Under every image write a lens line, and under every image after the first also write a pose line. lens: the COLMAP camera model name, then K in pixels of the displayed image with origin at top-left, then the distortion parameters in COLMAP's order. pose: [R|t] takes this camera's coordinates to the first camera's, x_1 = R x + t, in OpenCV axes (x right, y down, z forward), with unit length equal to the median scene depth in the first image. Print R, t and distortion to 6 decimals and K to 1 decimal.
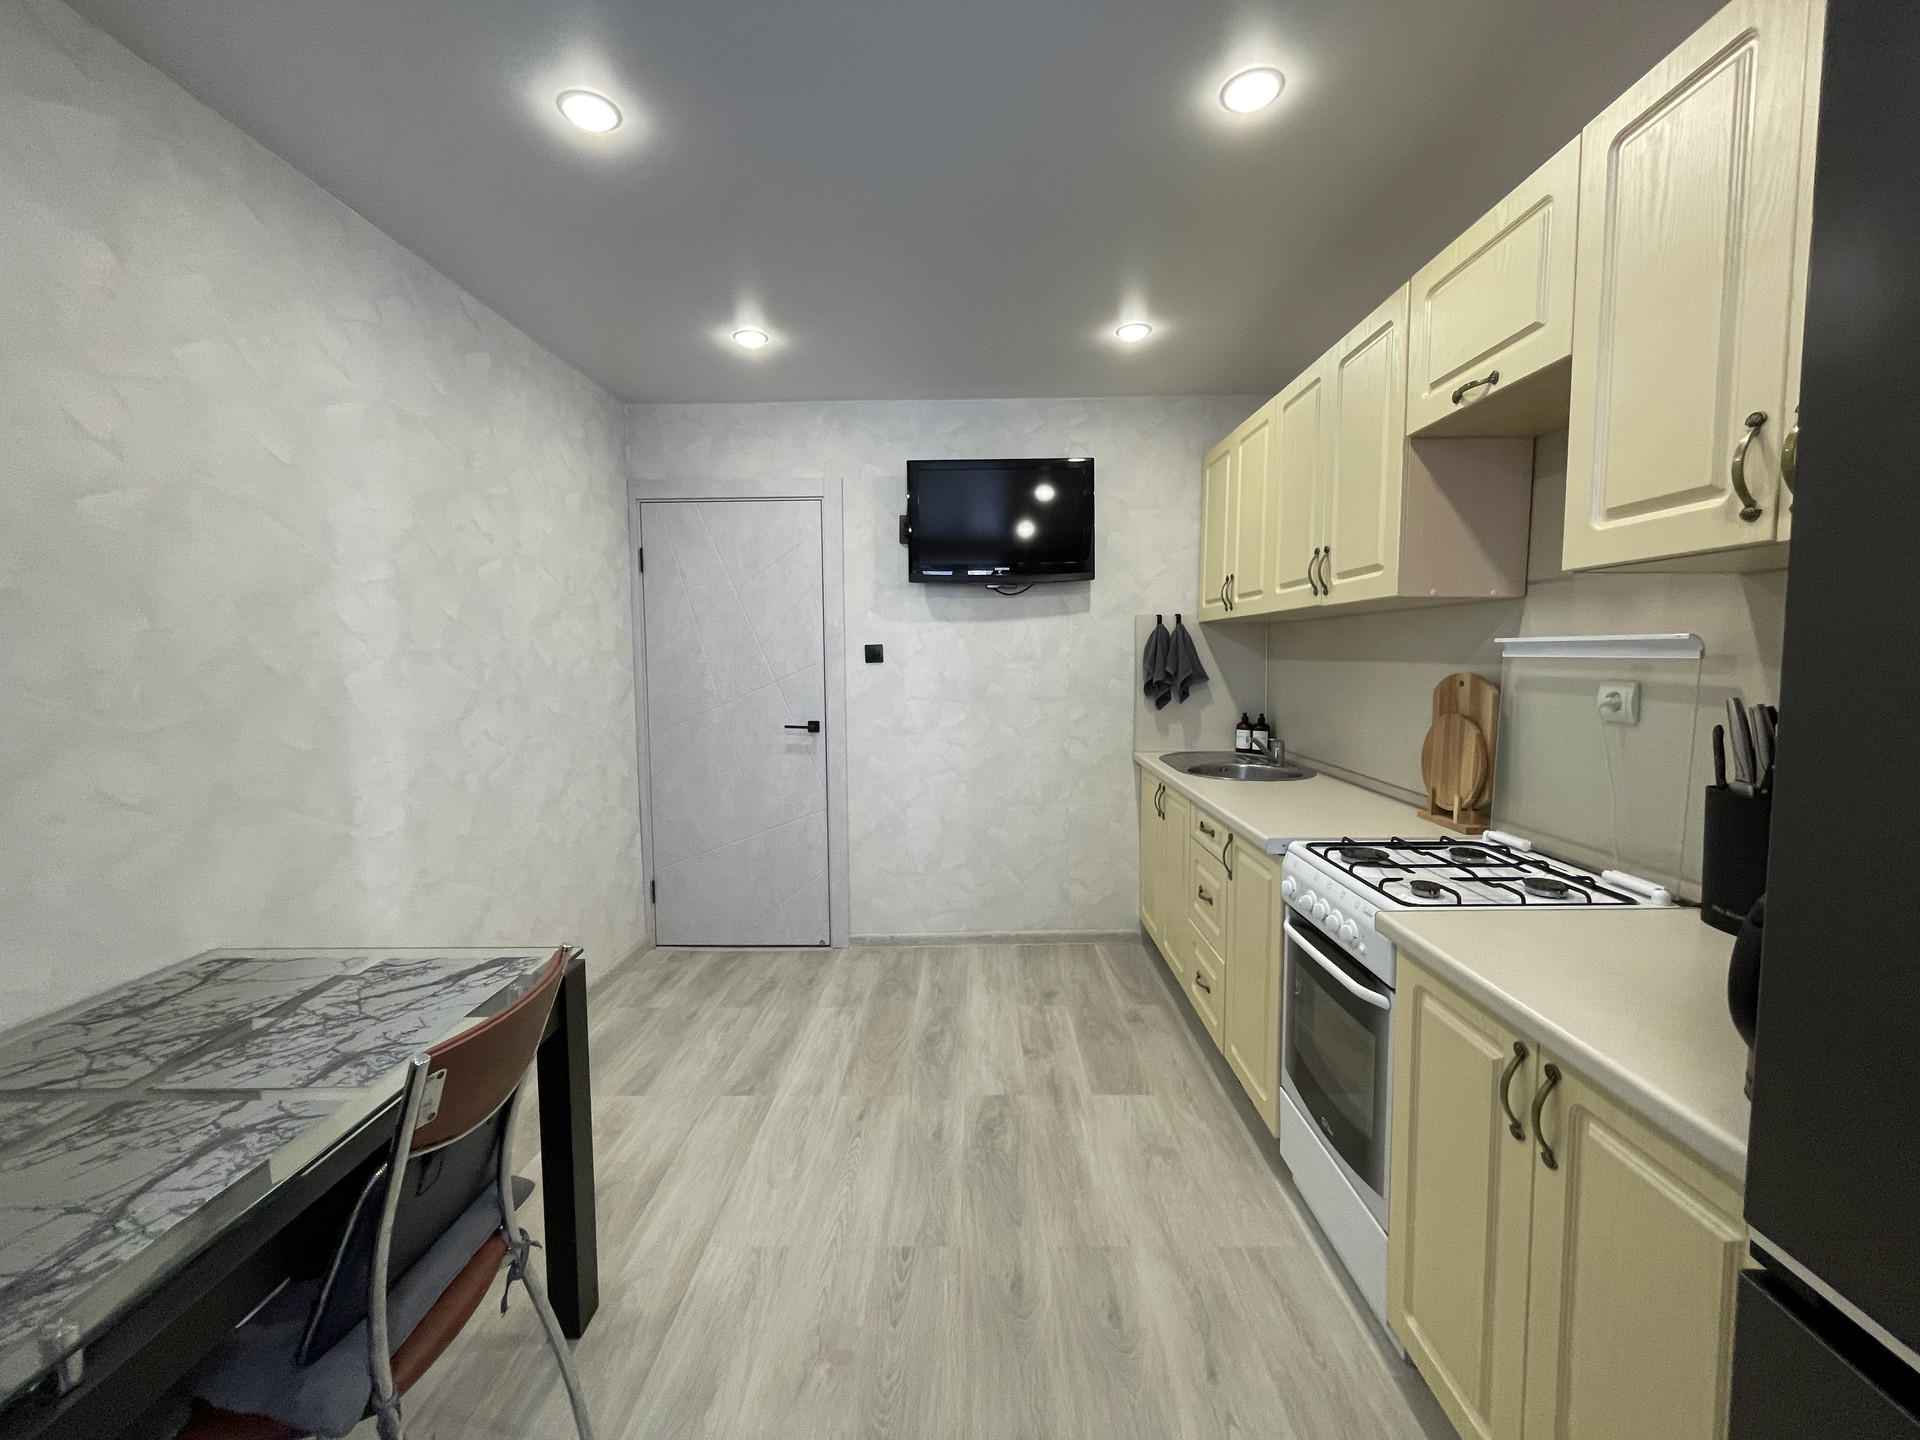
lens RADIAL K [[770.8, 0, 958.7], [0, 770.8, 714.2], [0, 0, 1]] dist [-0.001227, -0.001112]
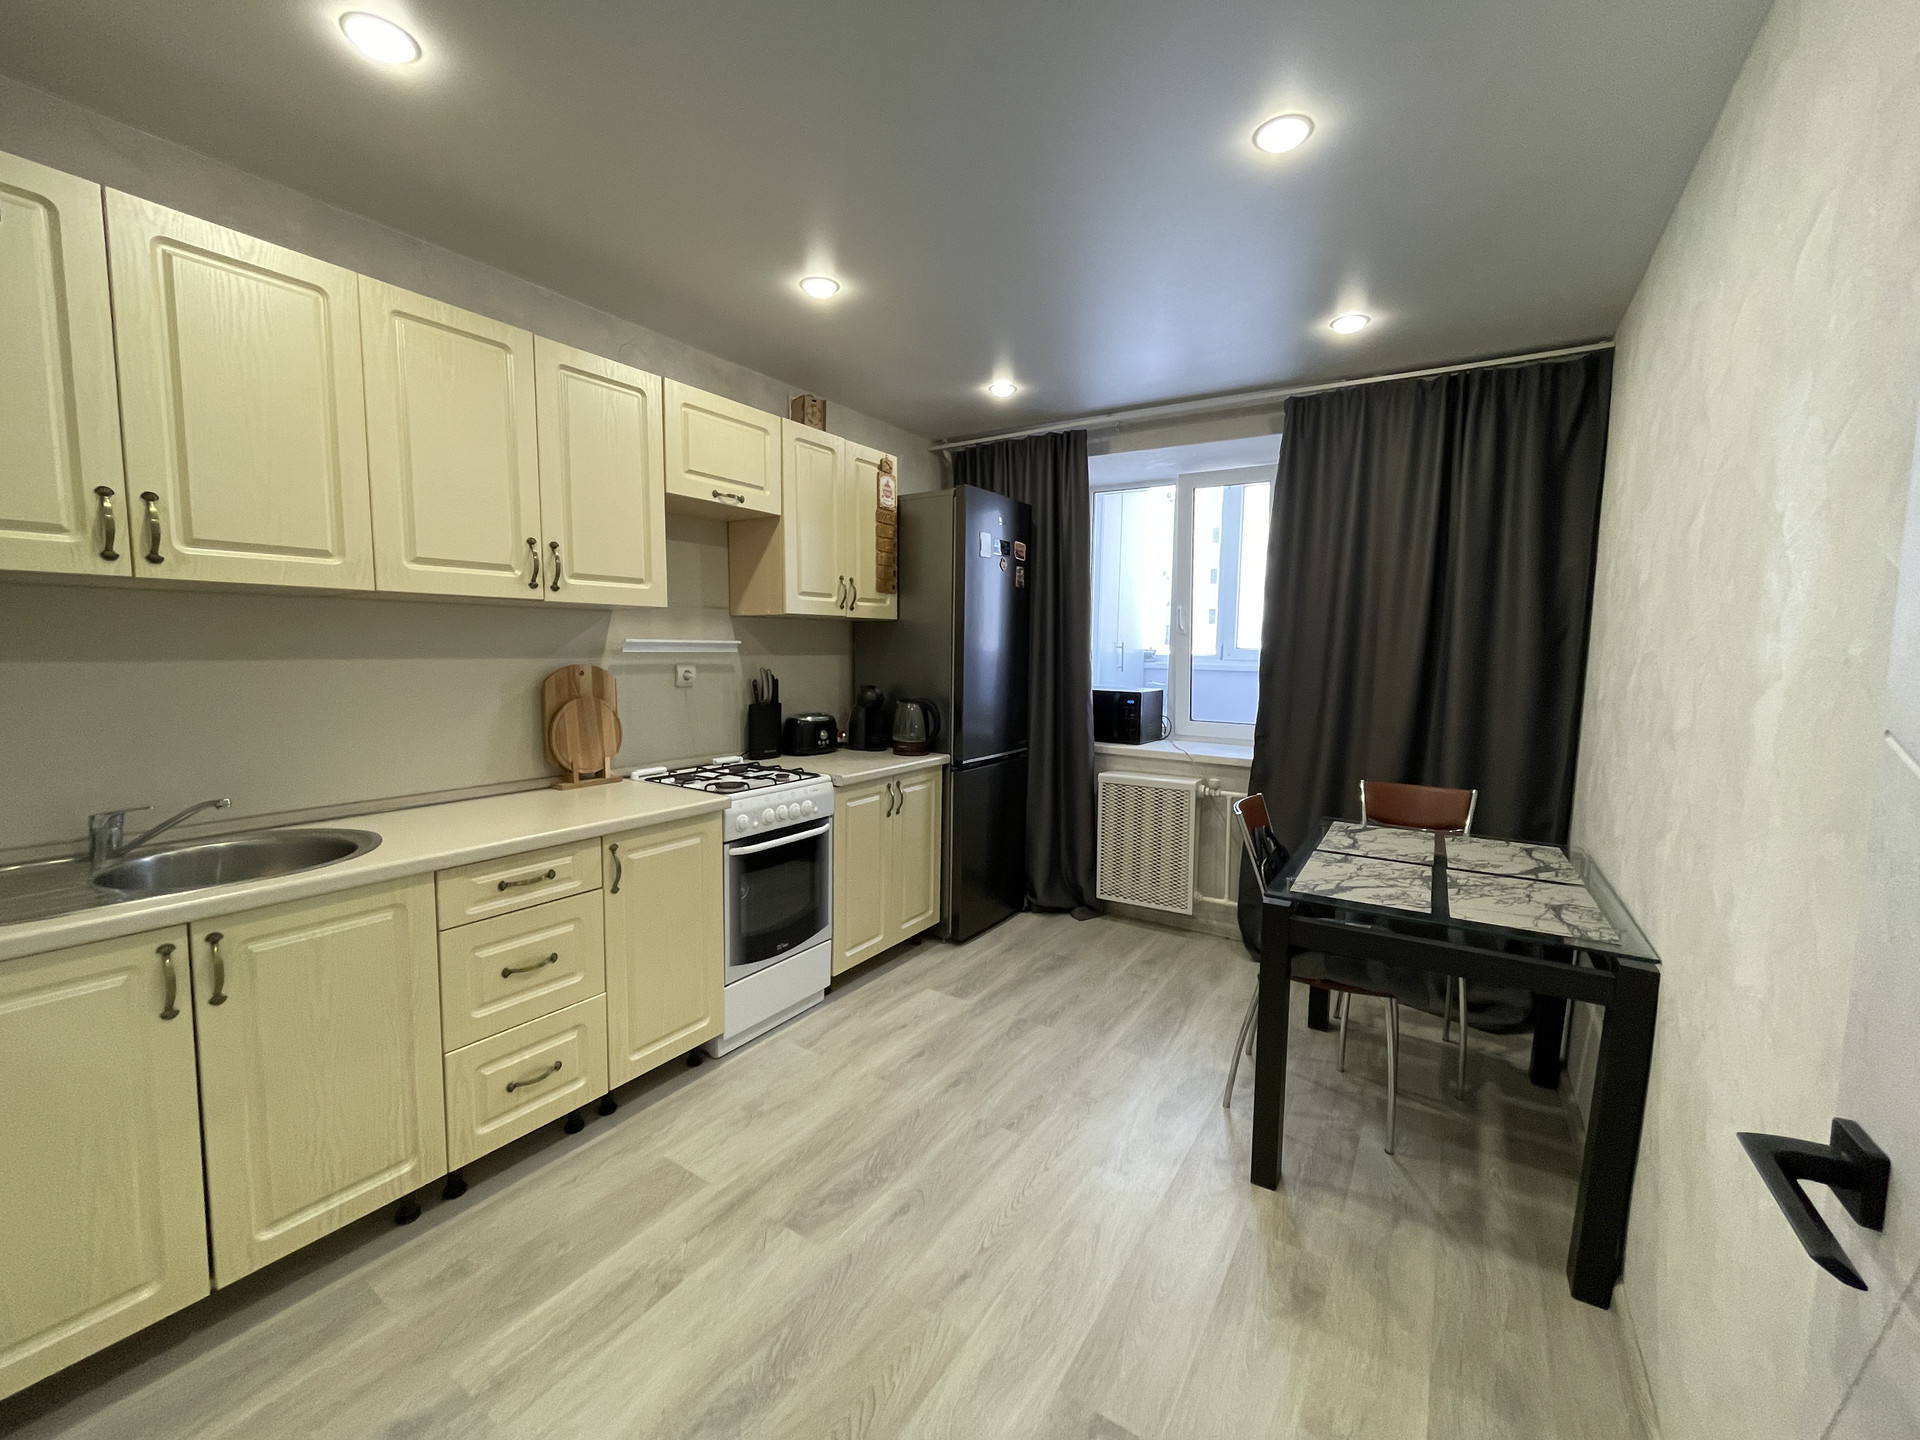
lens RADIAL K [[770.8, 0, 952.2], [0, 770.8, 719.3], [0, 0, 1]] dist [-0.001227, -0.001112]
pose [[-0.843922, -0.056768, 0.533454, -0.598539], [0.034301, 0.986641, 0.159259, -0.160270], [-0.535369, 0.152700, -0.830700, 1.908716]]
